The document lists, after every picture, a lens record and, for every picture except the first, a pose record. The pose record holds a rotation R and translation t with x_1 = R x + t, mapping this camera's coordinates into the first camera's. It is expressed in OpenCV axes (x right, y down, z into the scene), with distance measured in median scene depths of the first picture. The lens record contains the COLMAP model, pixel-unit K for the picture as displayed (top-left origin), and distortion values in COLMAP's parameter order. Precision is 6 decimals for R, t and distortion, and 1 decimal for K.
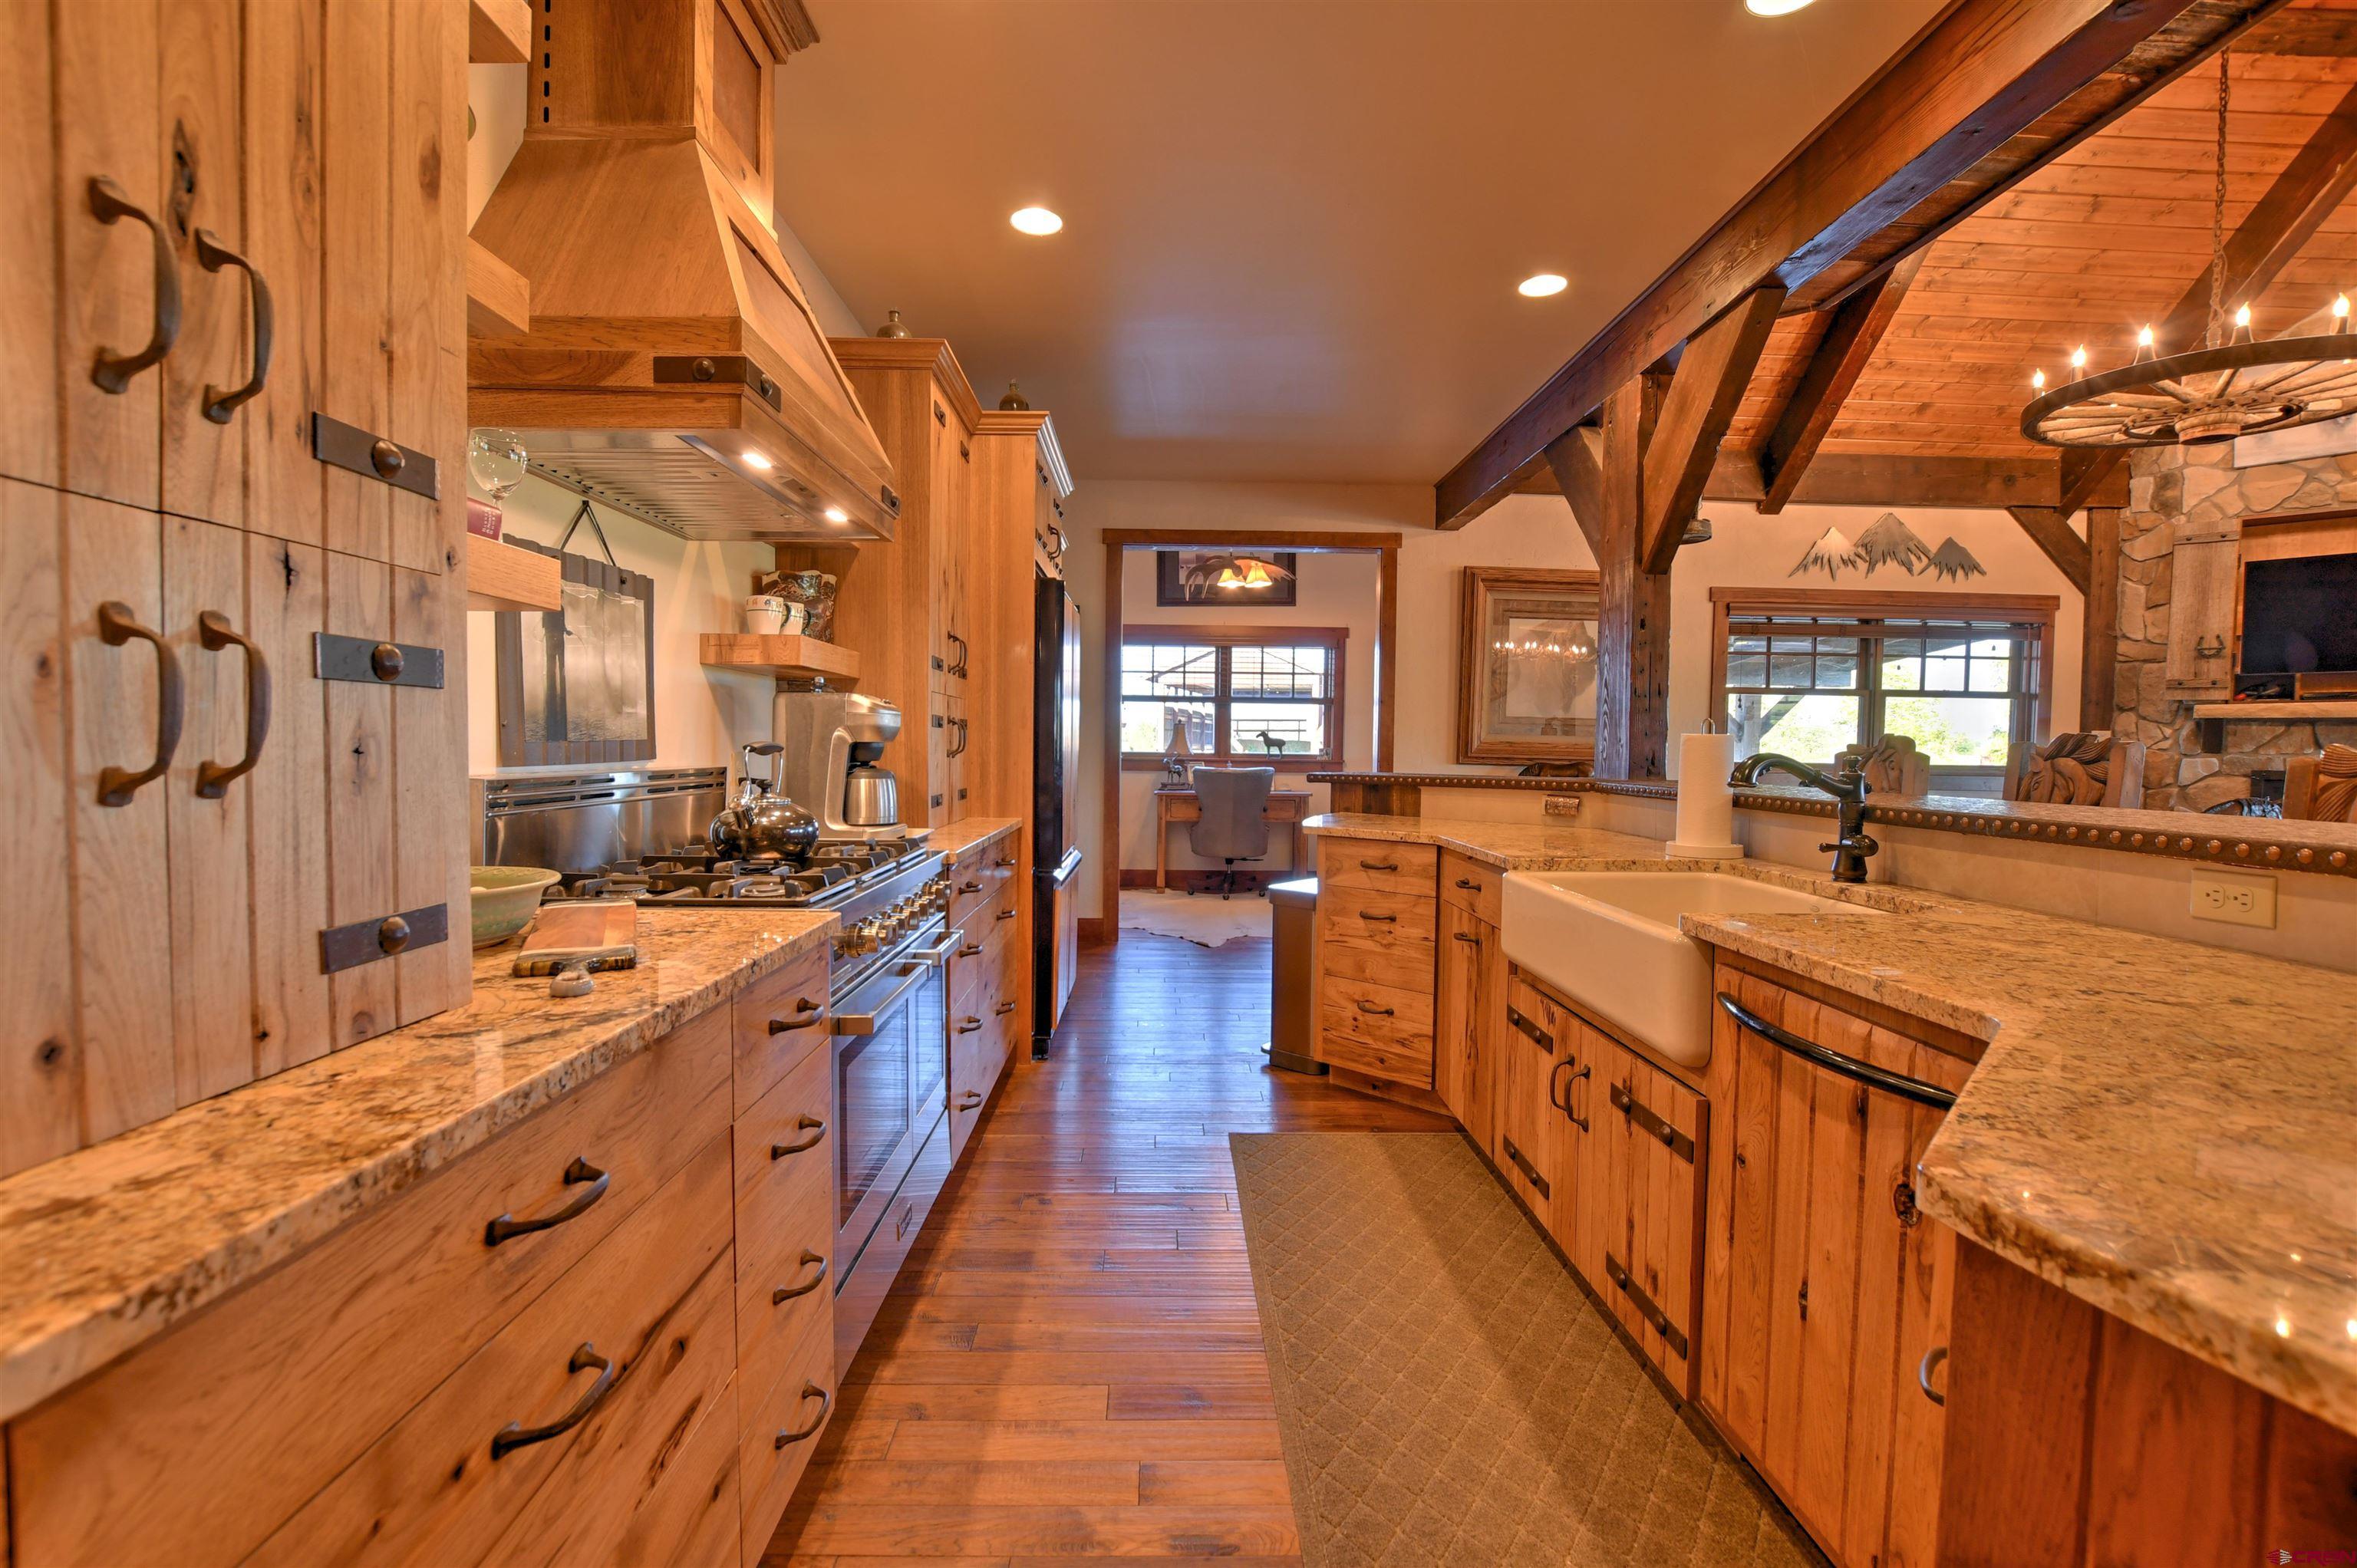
lens RADIAL K [[1041.1, 0, 1179.6], [0, 1041.1, 784.5], [0, 0, 1]] dist [-0.033549, 0.004998]
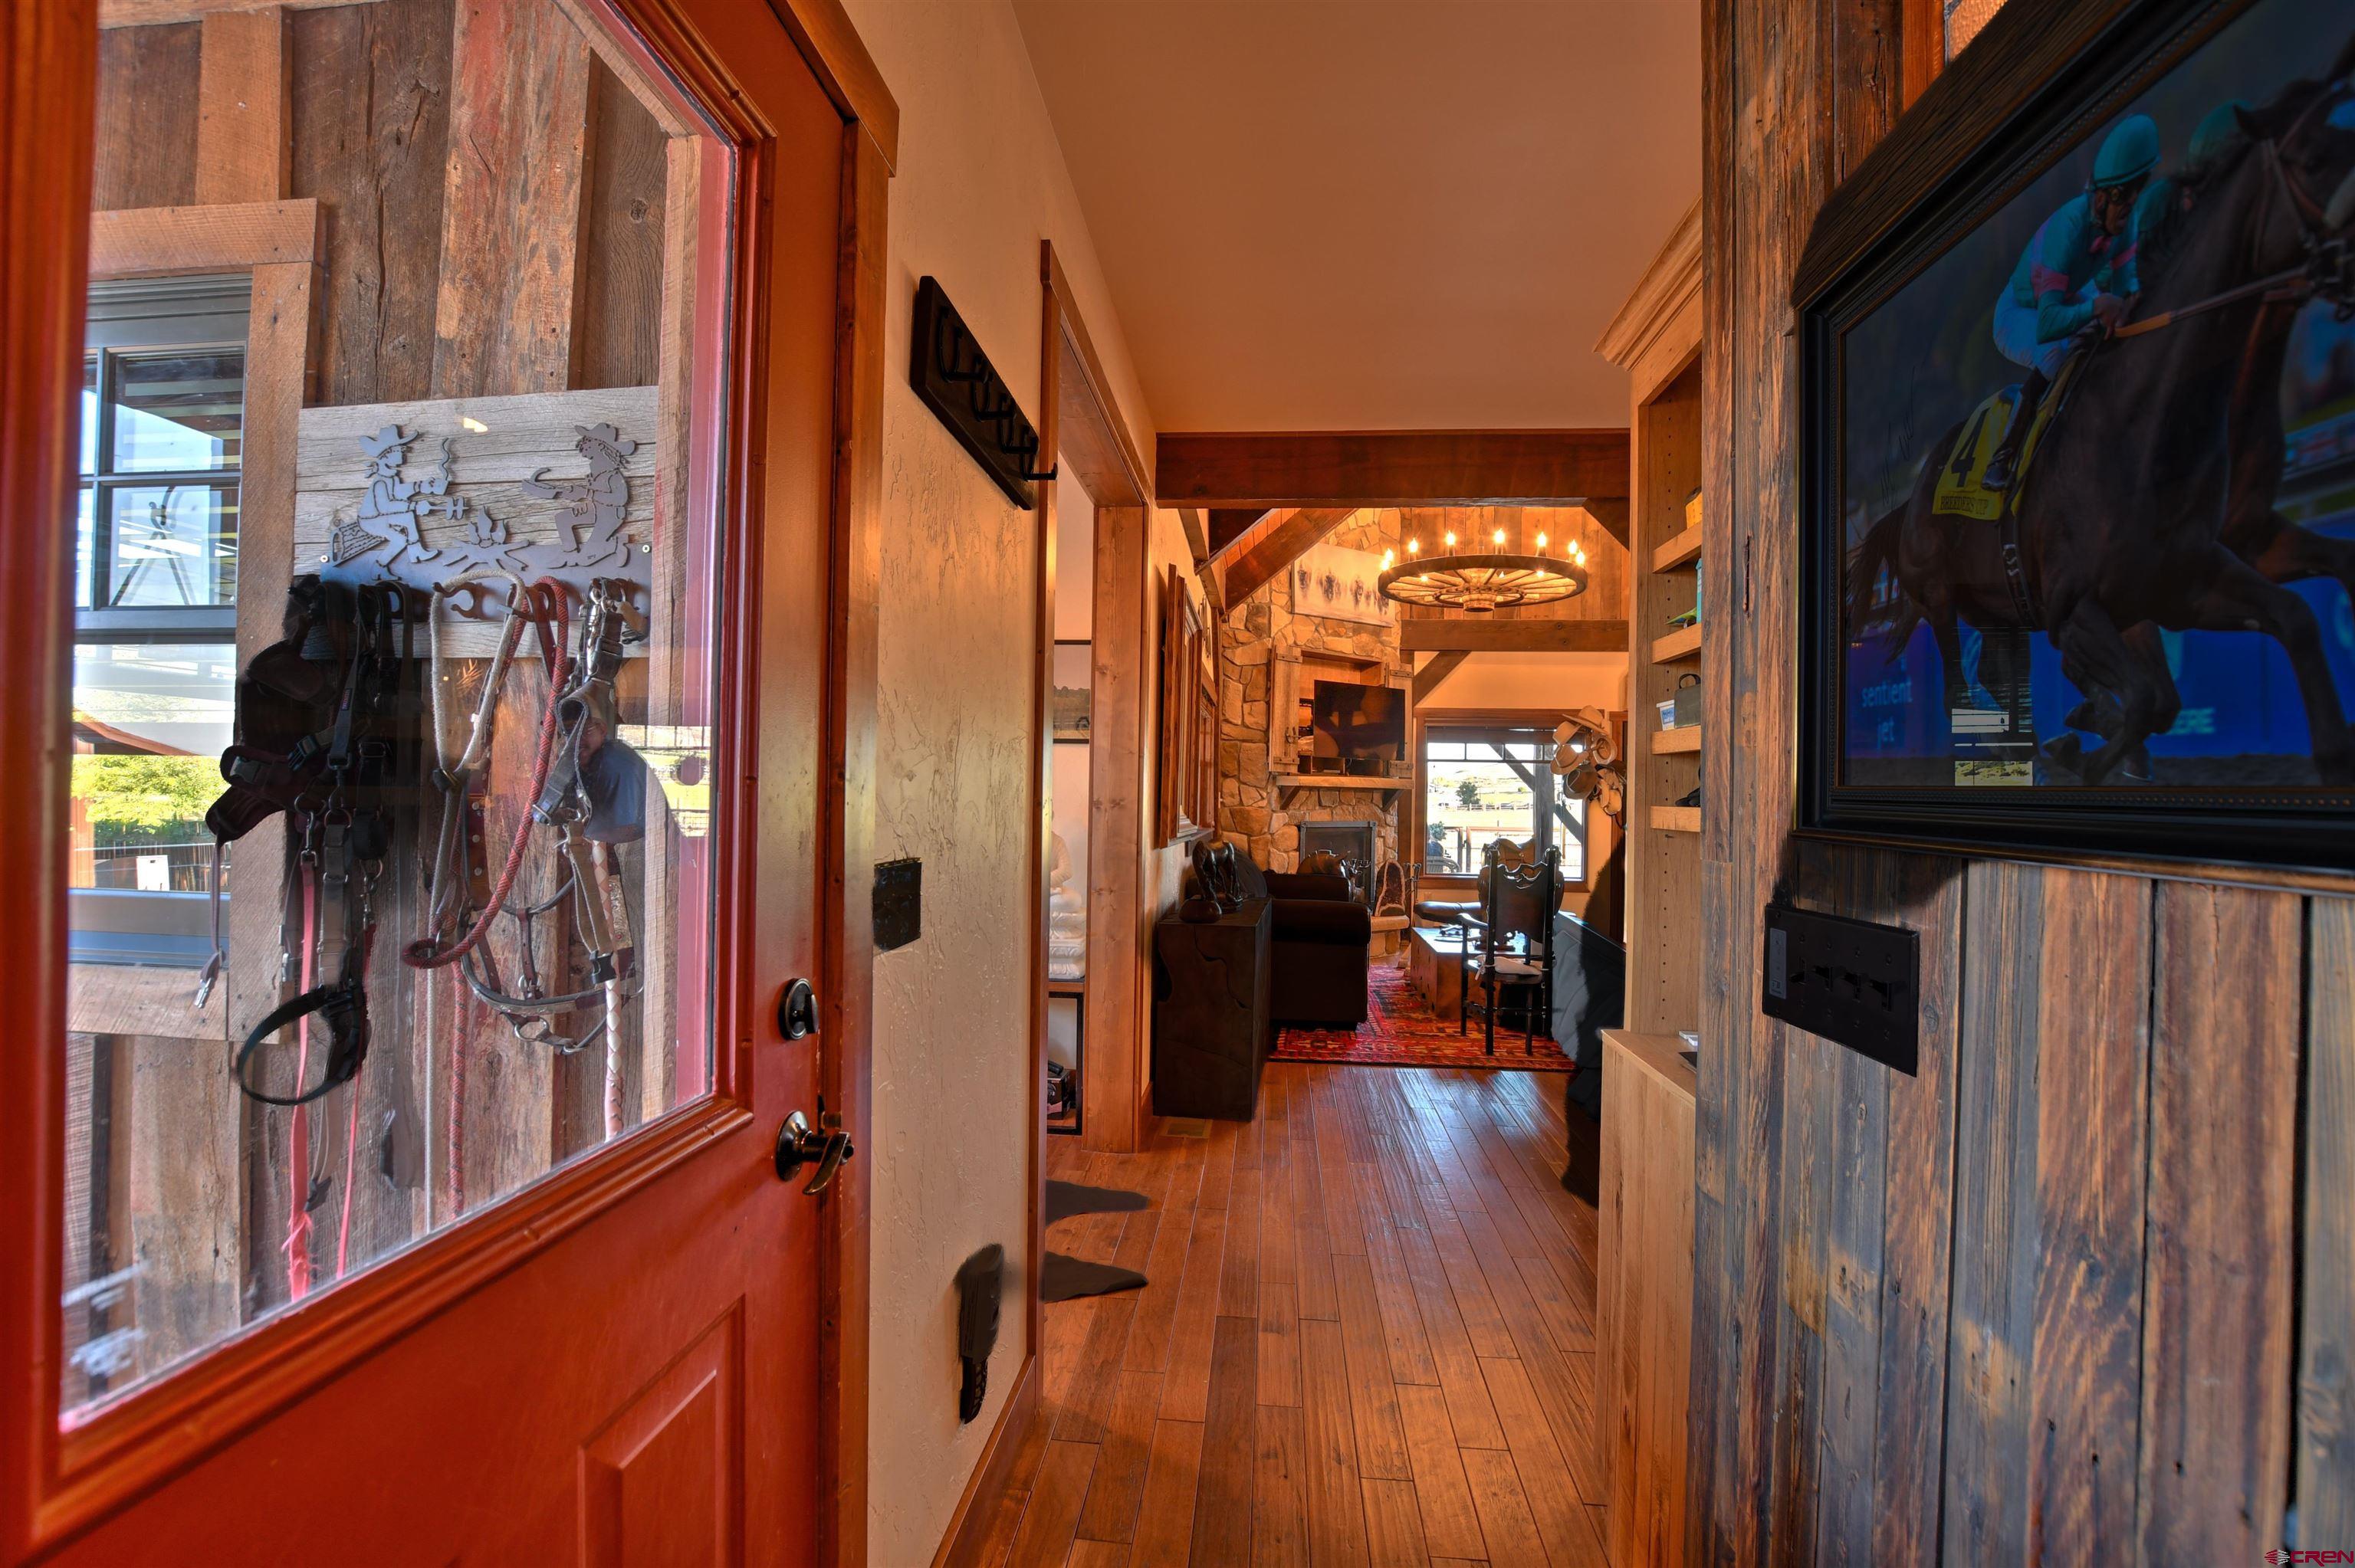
lens RADIAL K [[1040.1, 0, 1180.8], [0, 1040.1, 791.9], [0, 0, 1]] dist [-0.033549, 0.004998]
pose [[0.106482, -0.004893, 0.994303, -0.868457], [0.025746, 0.999666, 0.002162, -0.122298], [-0.993981, 0.025369, 0.106572, 1.925719]]
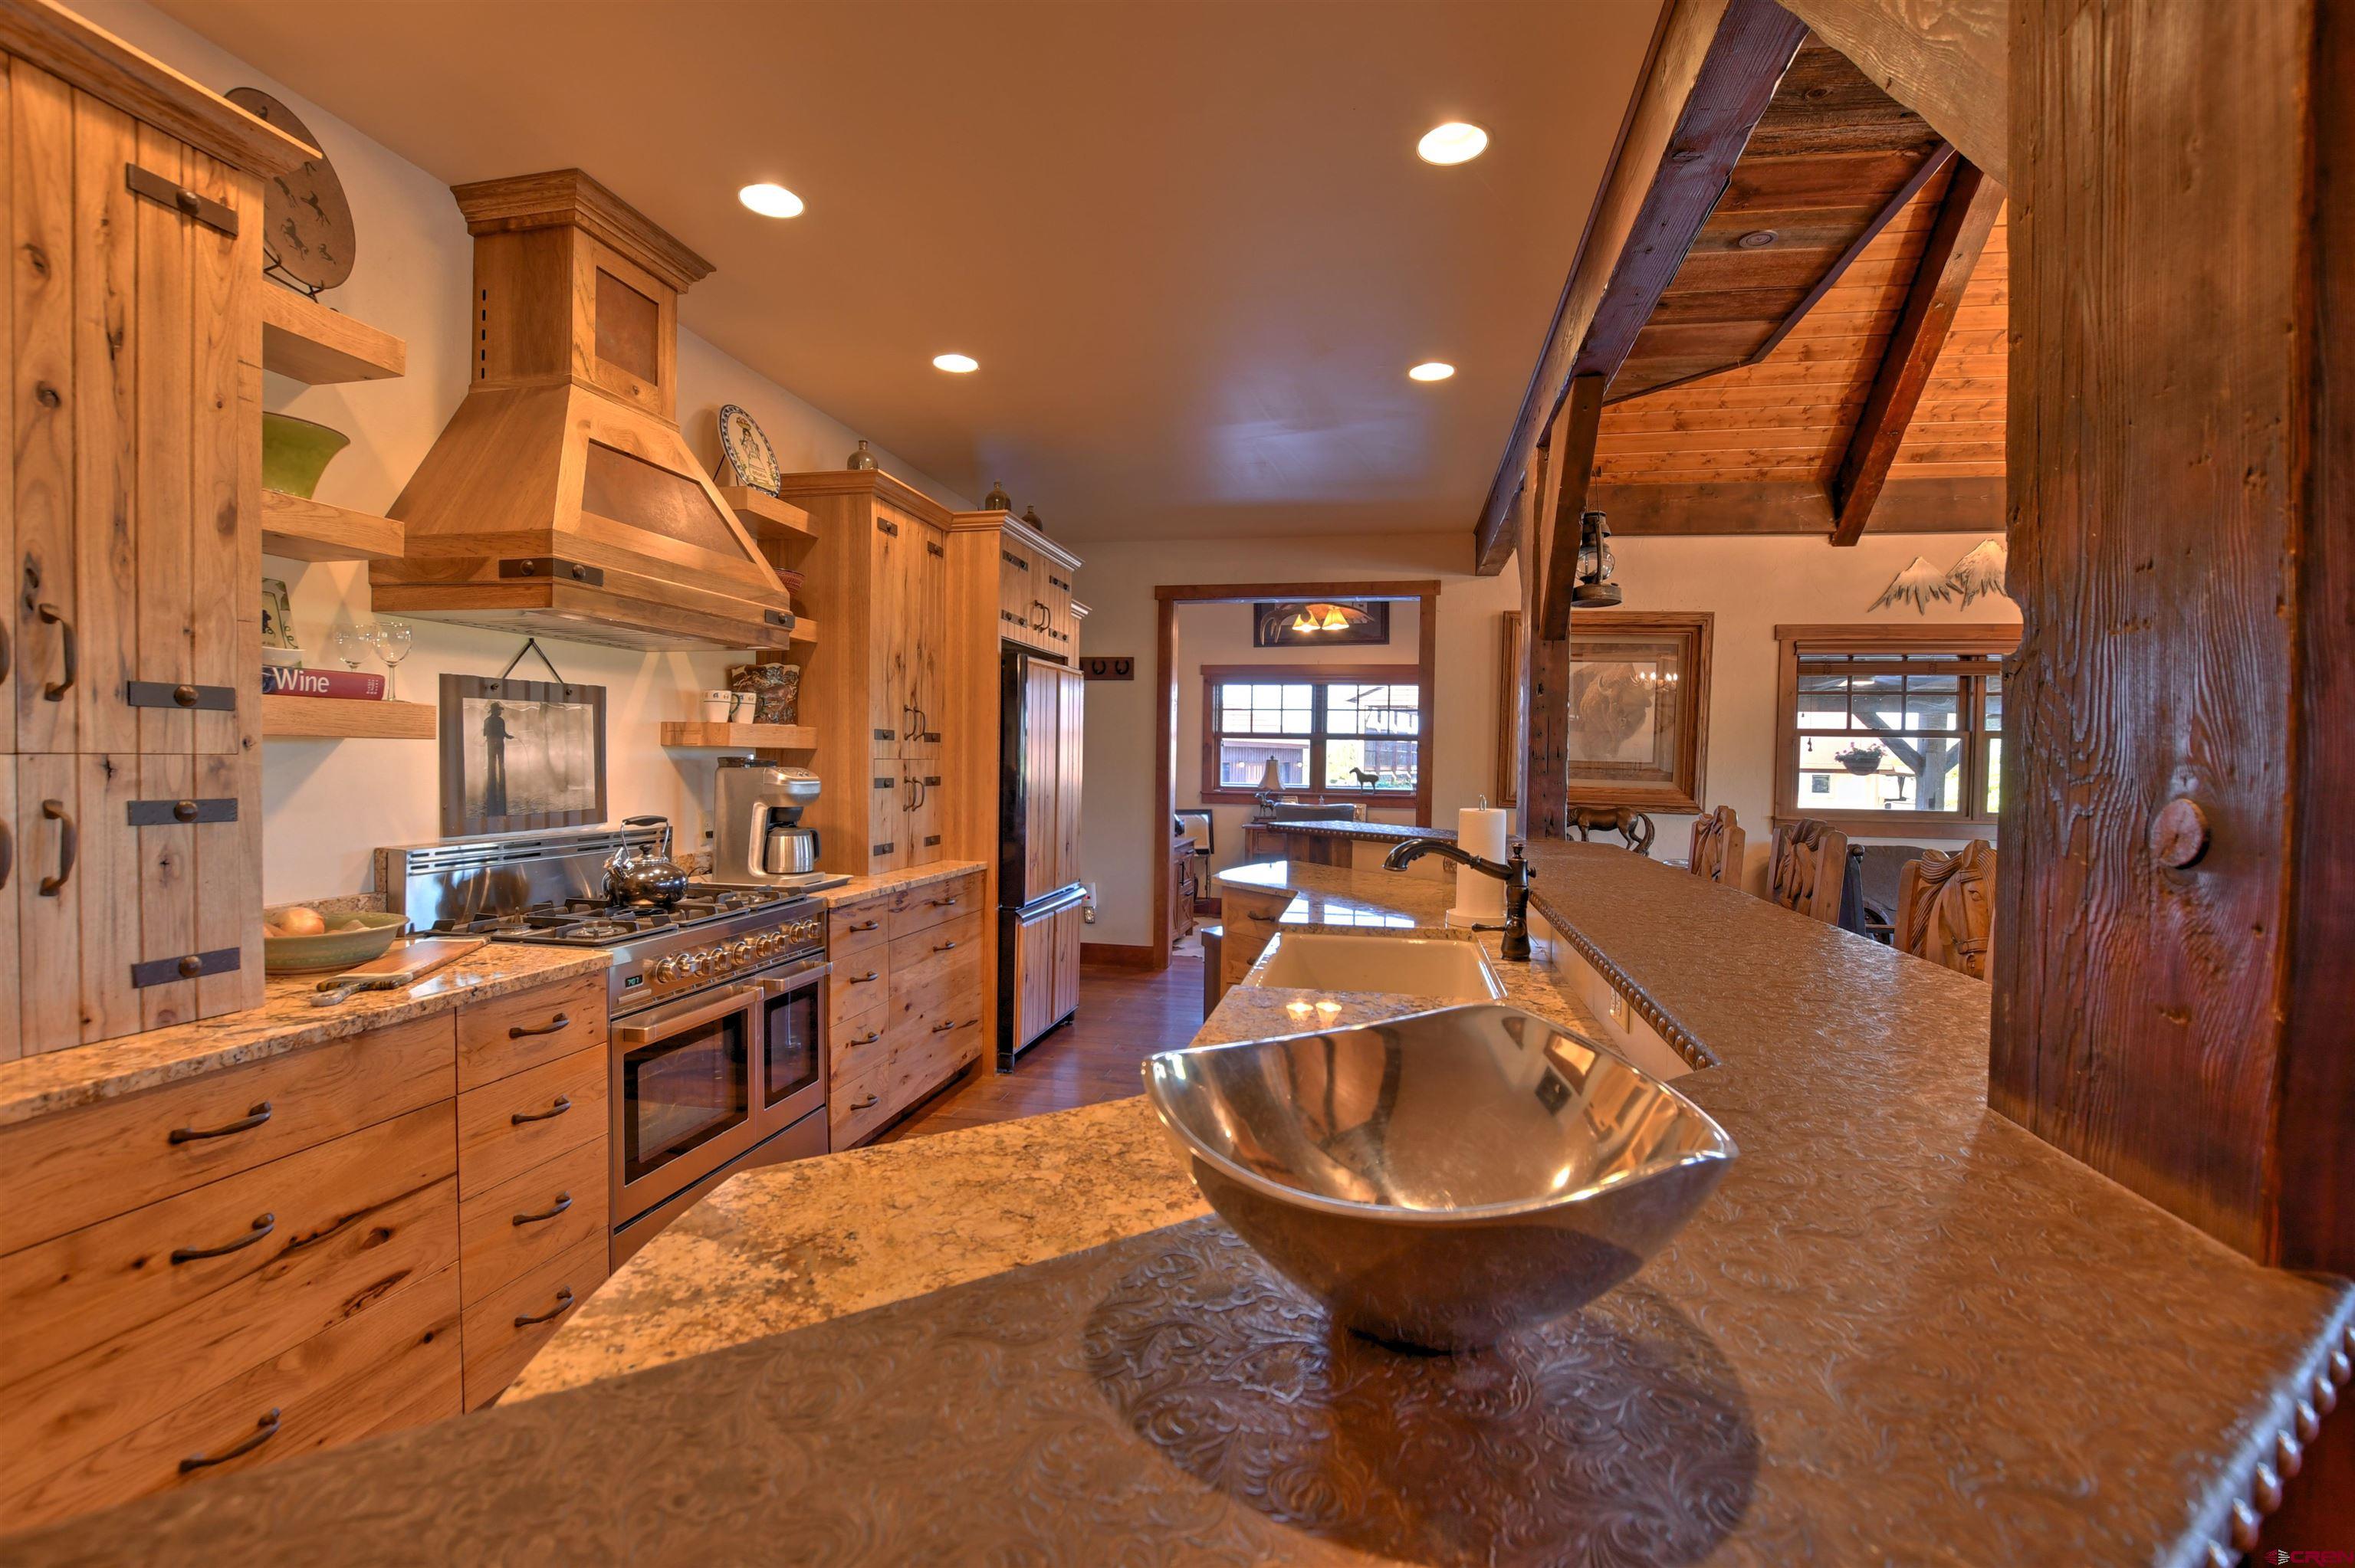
lens RADIAL K [[1040.1, 0, 1175.9], [0, 1040.1, 785.8], [0, 0, 1]] dist [-0.033549, 0.004998]
pose [[0.975328, 0.008468, -0.220599, 0.390992], [-0.011736, 0.999840, -0.013508, -0.049393], [0.220450, 0.015764, 0.975271, -0.099004]]
